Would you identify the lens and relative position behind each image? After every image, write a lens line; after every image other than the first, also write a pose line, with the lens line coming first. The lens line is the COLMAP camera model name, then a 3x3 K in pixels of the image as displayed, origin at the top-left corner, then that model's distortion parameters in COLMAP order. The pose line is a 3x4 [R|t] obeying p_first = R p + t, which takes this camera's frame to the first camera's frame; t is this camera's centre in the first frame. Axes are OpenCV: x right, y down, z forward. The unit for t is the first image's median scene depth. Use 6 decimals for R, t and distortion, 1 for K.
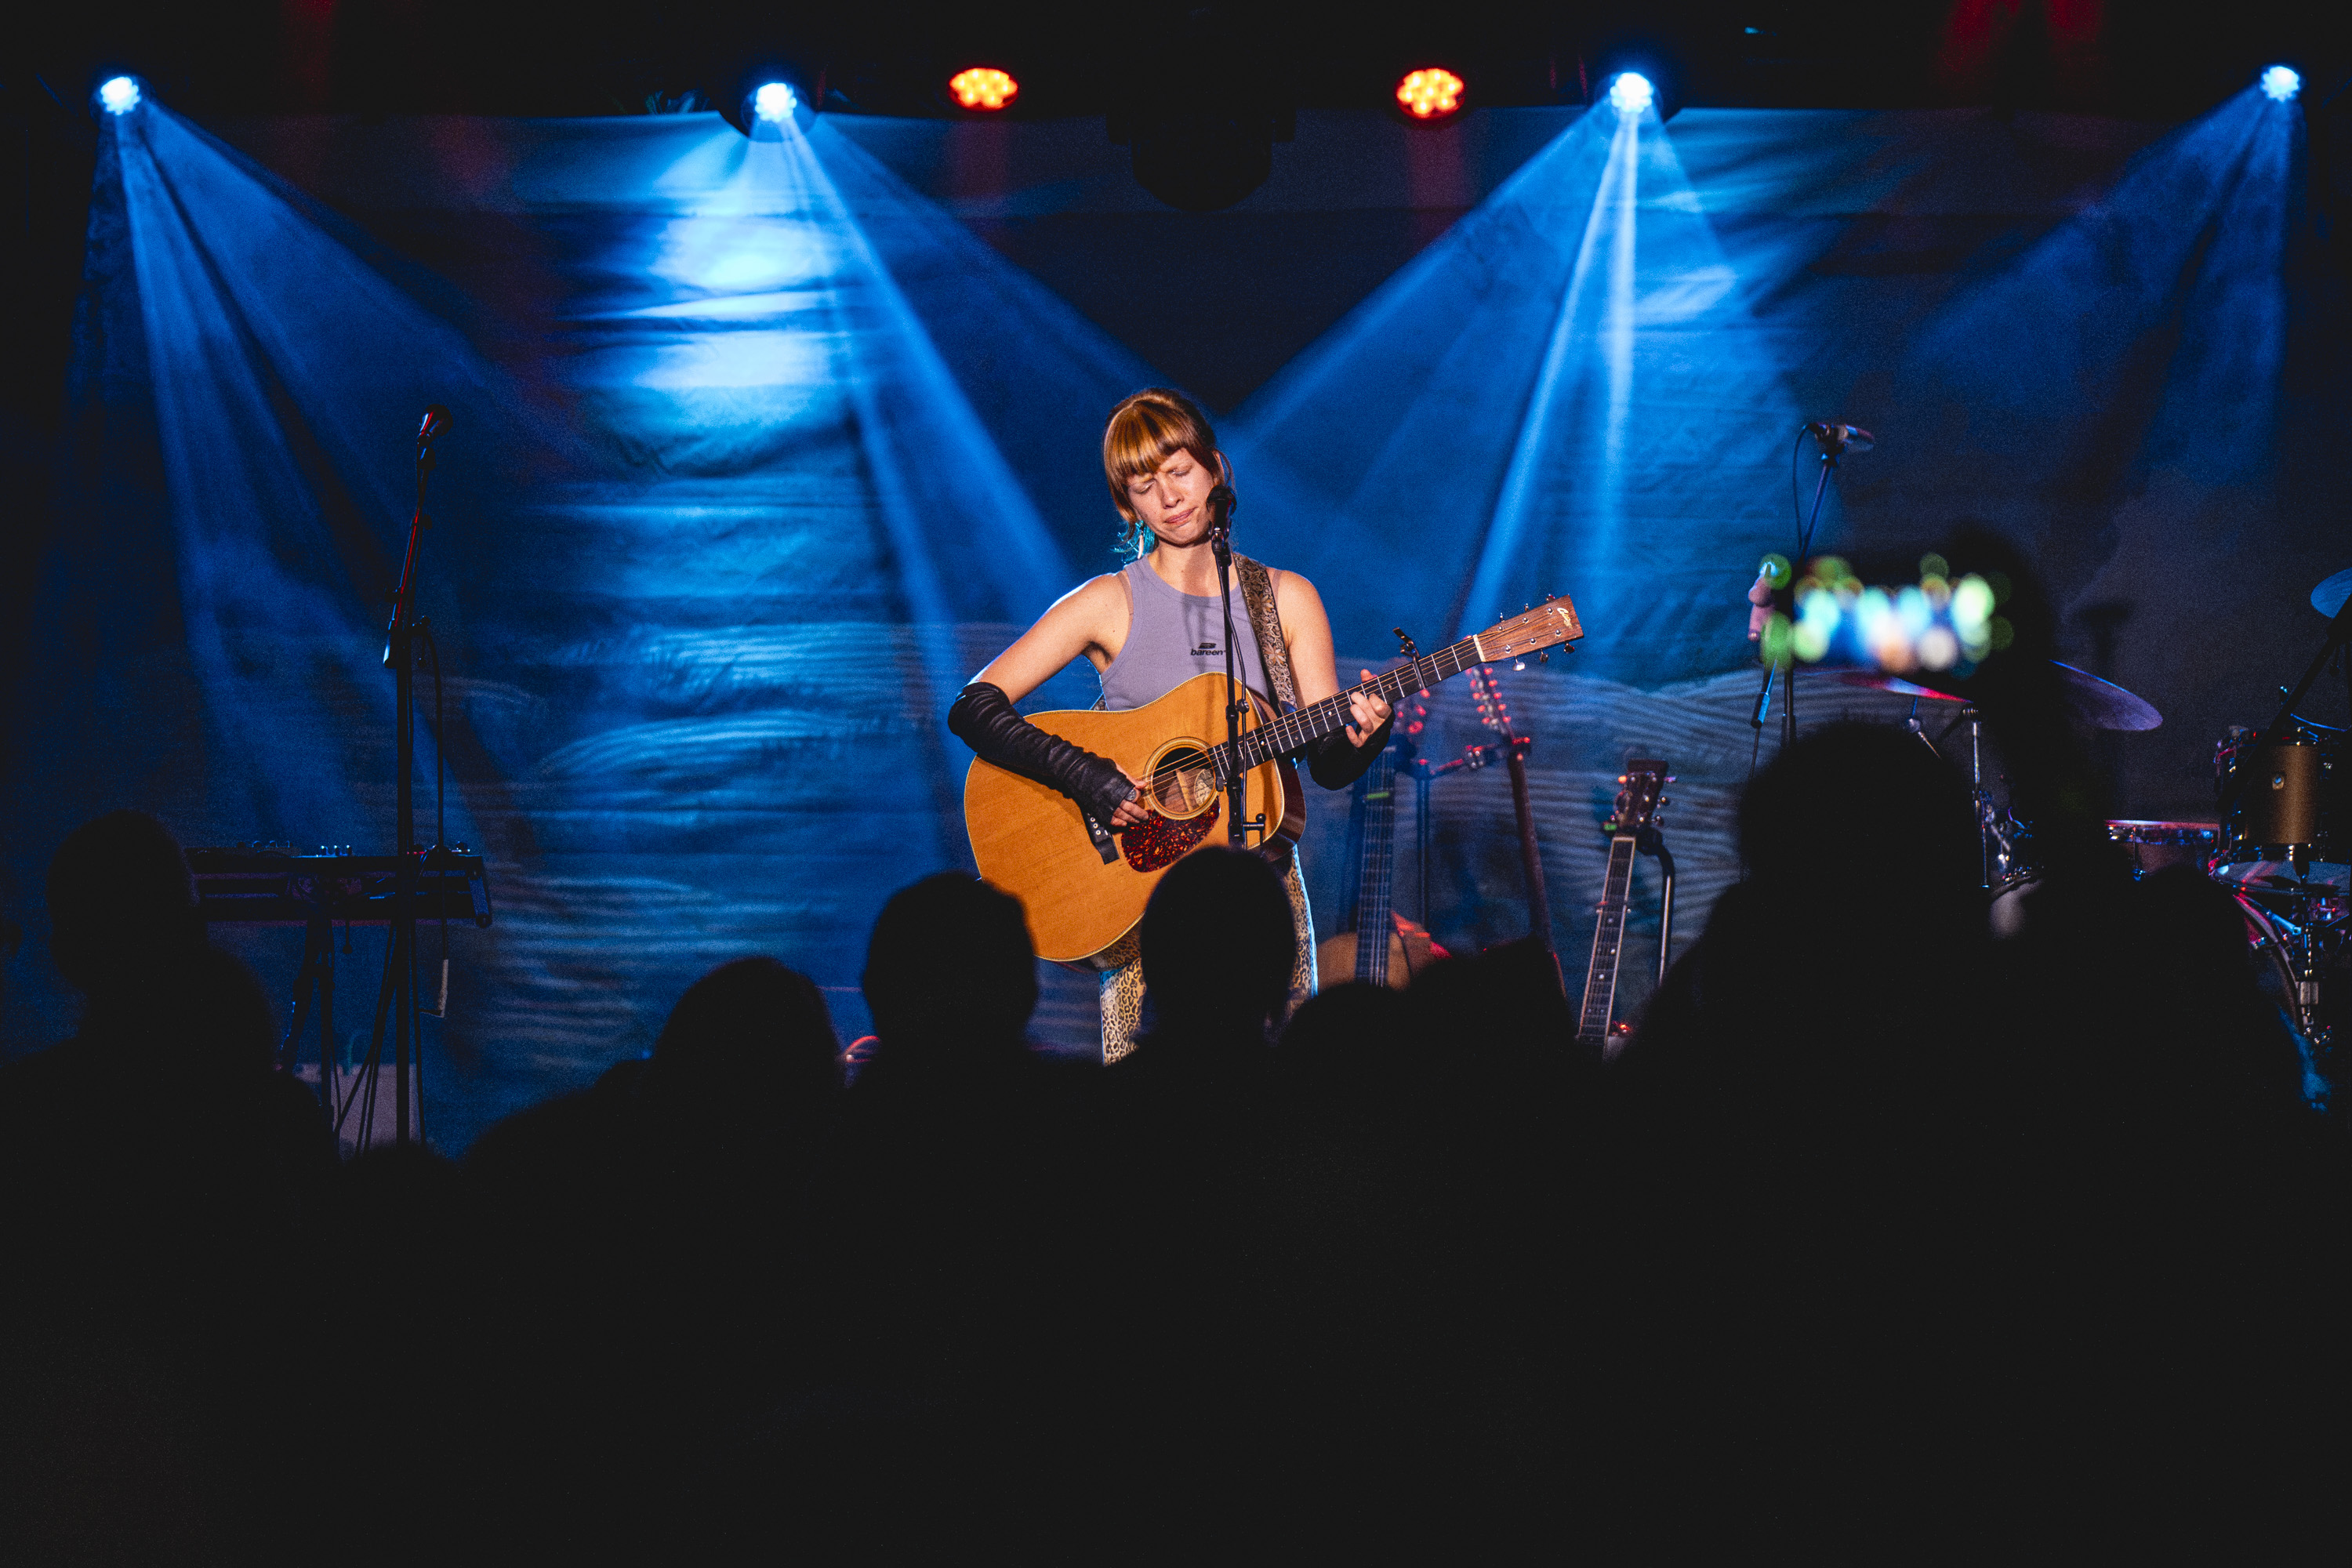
lens RADIAL K [[8470.9, 0, 1176.0], [0, 8470.9, 784.0], [0, 0, 1]] dist [-0.044360, -0.501791]
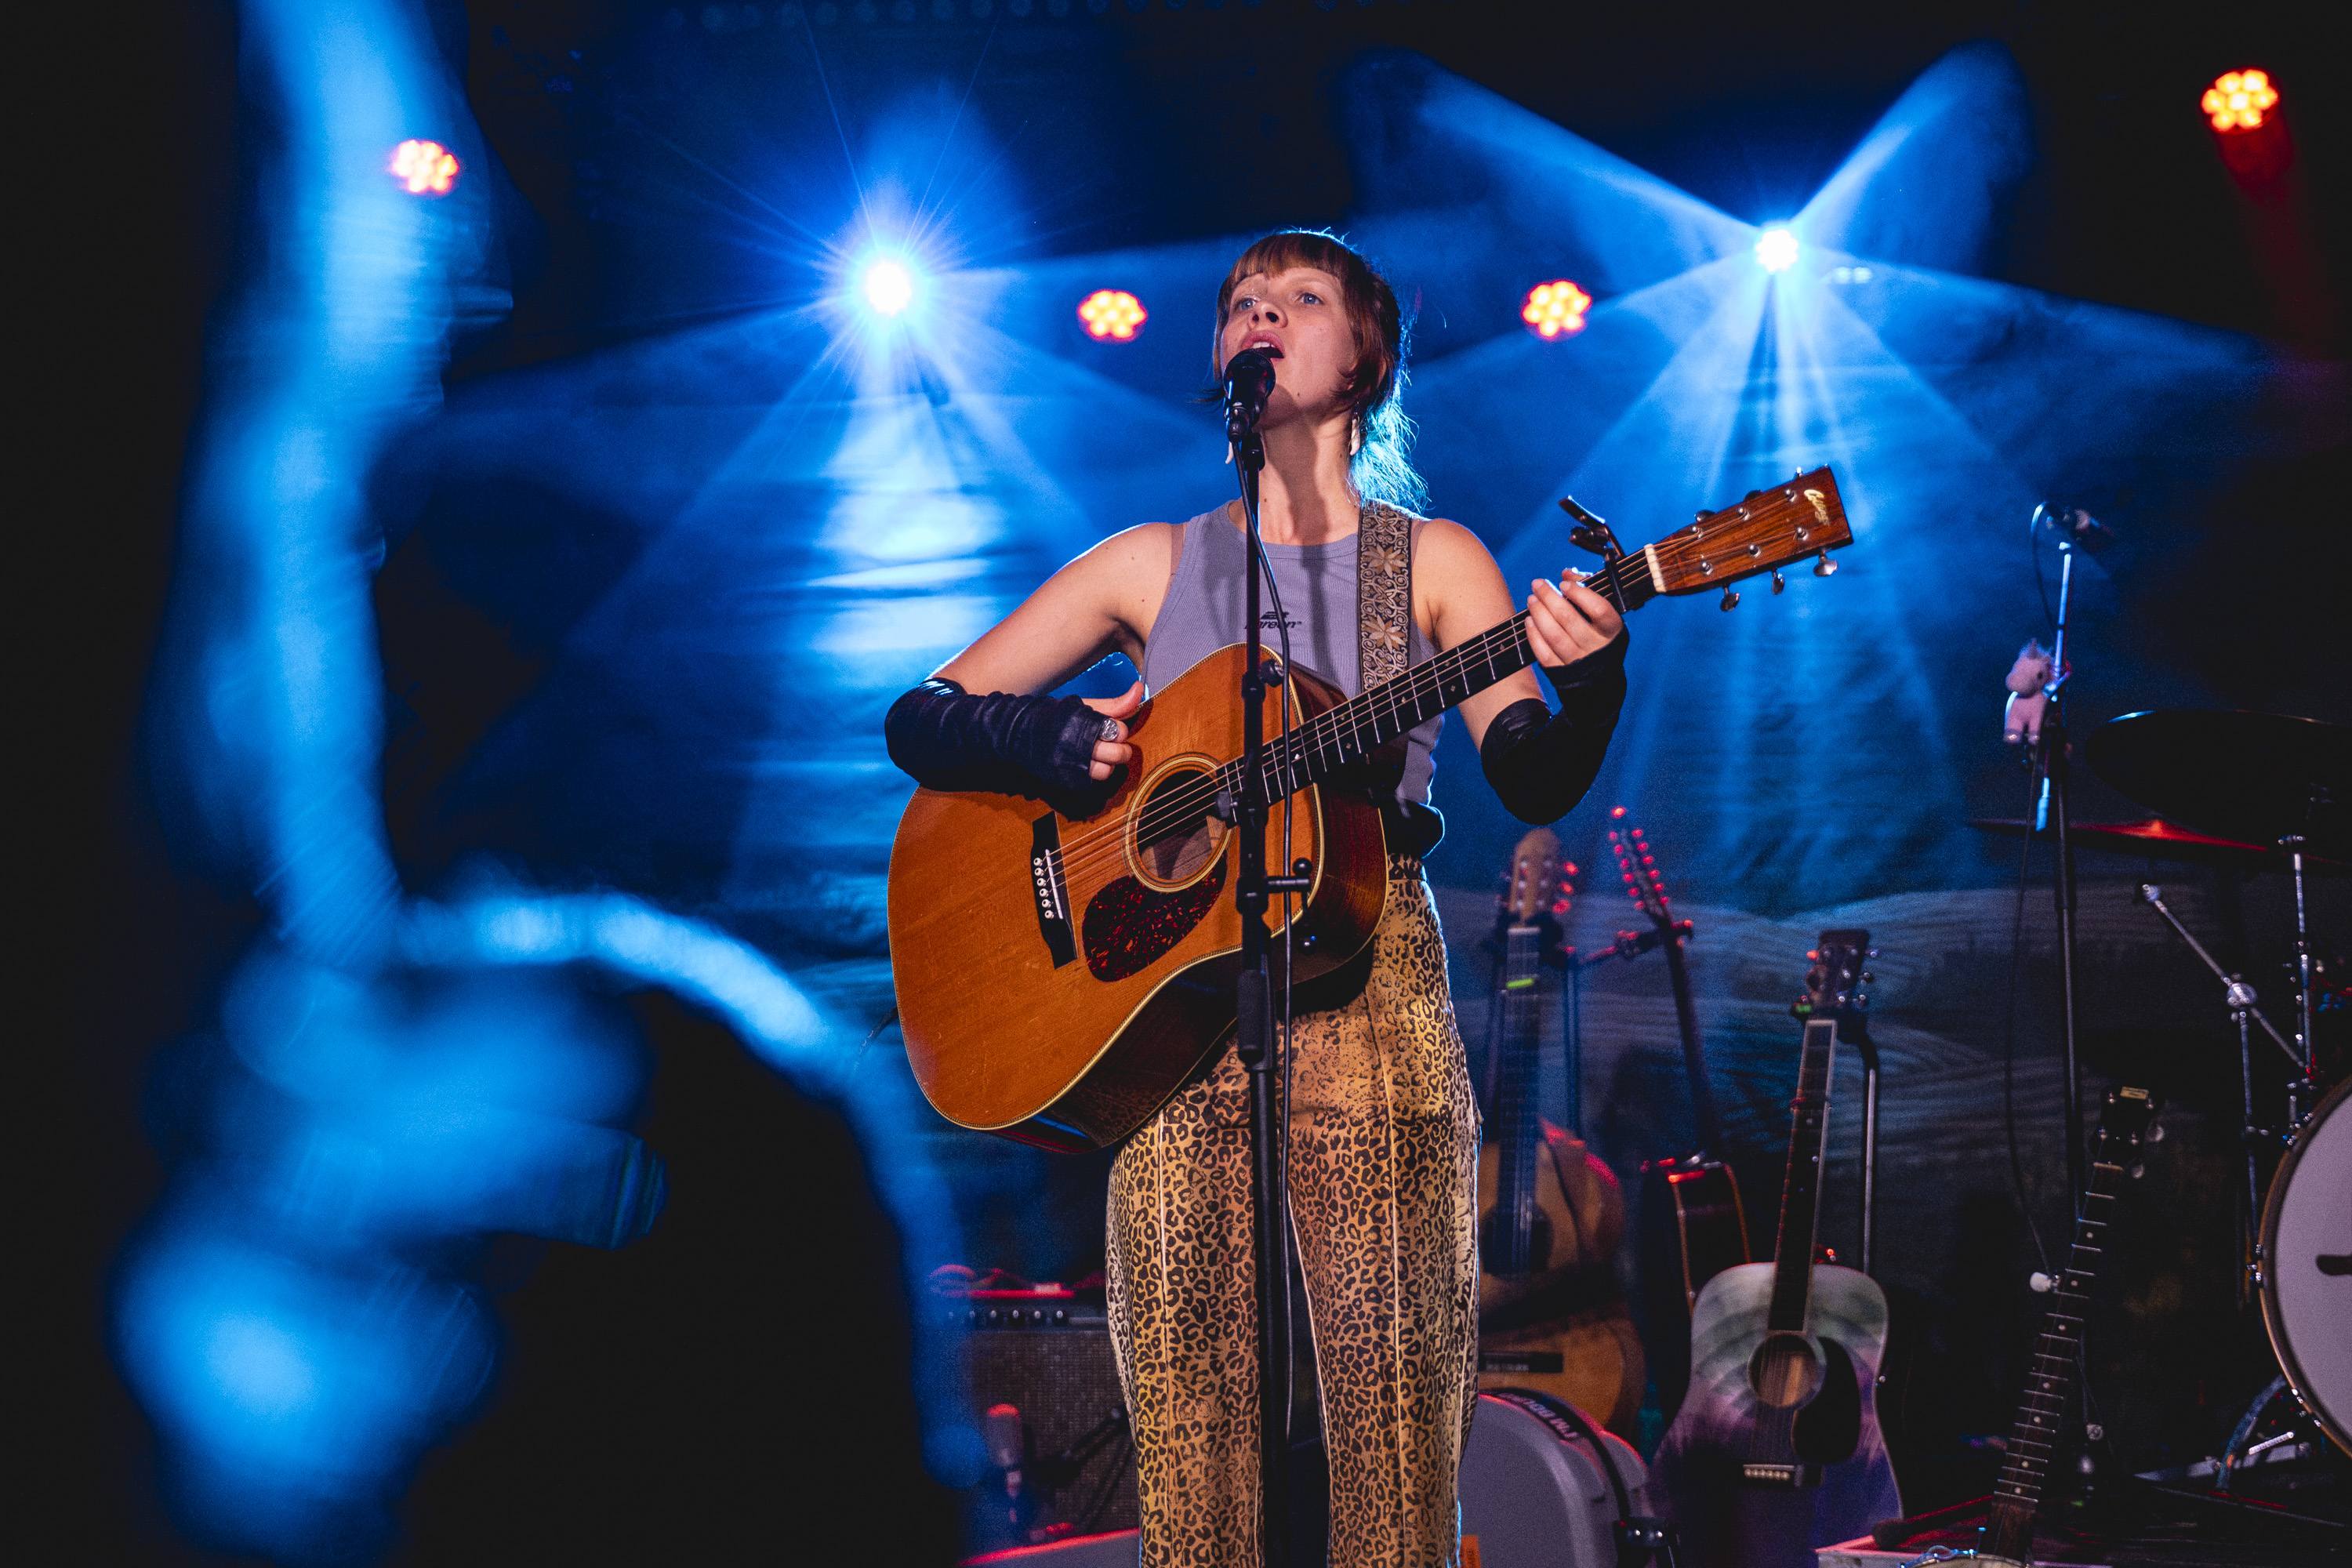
lens RADIAL K [[2884.0, 0, 1172.4], [0, 2884.0, 857.6], [0, 0, 1]] dist [0.015142, 0.010439]
pose [[0.995641, -0.018577, -0.091403, 0.014700], [0.009320, 0.994875, -0.100683, 0.016968], [0.092805, 0.099392, 0.990711, 0.661771]]
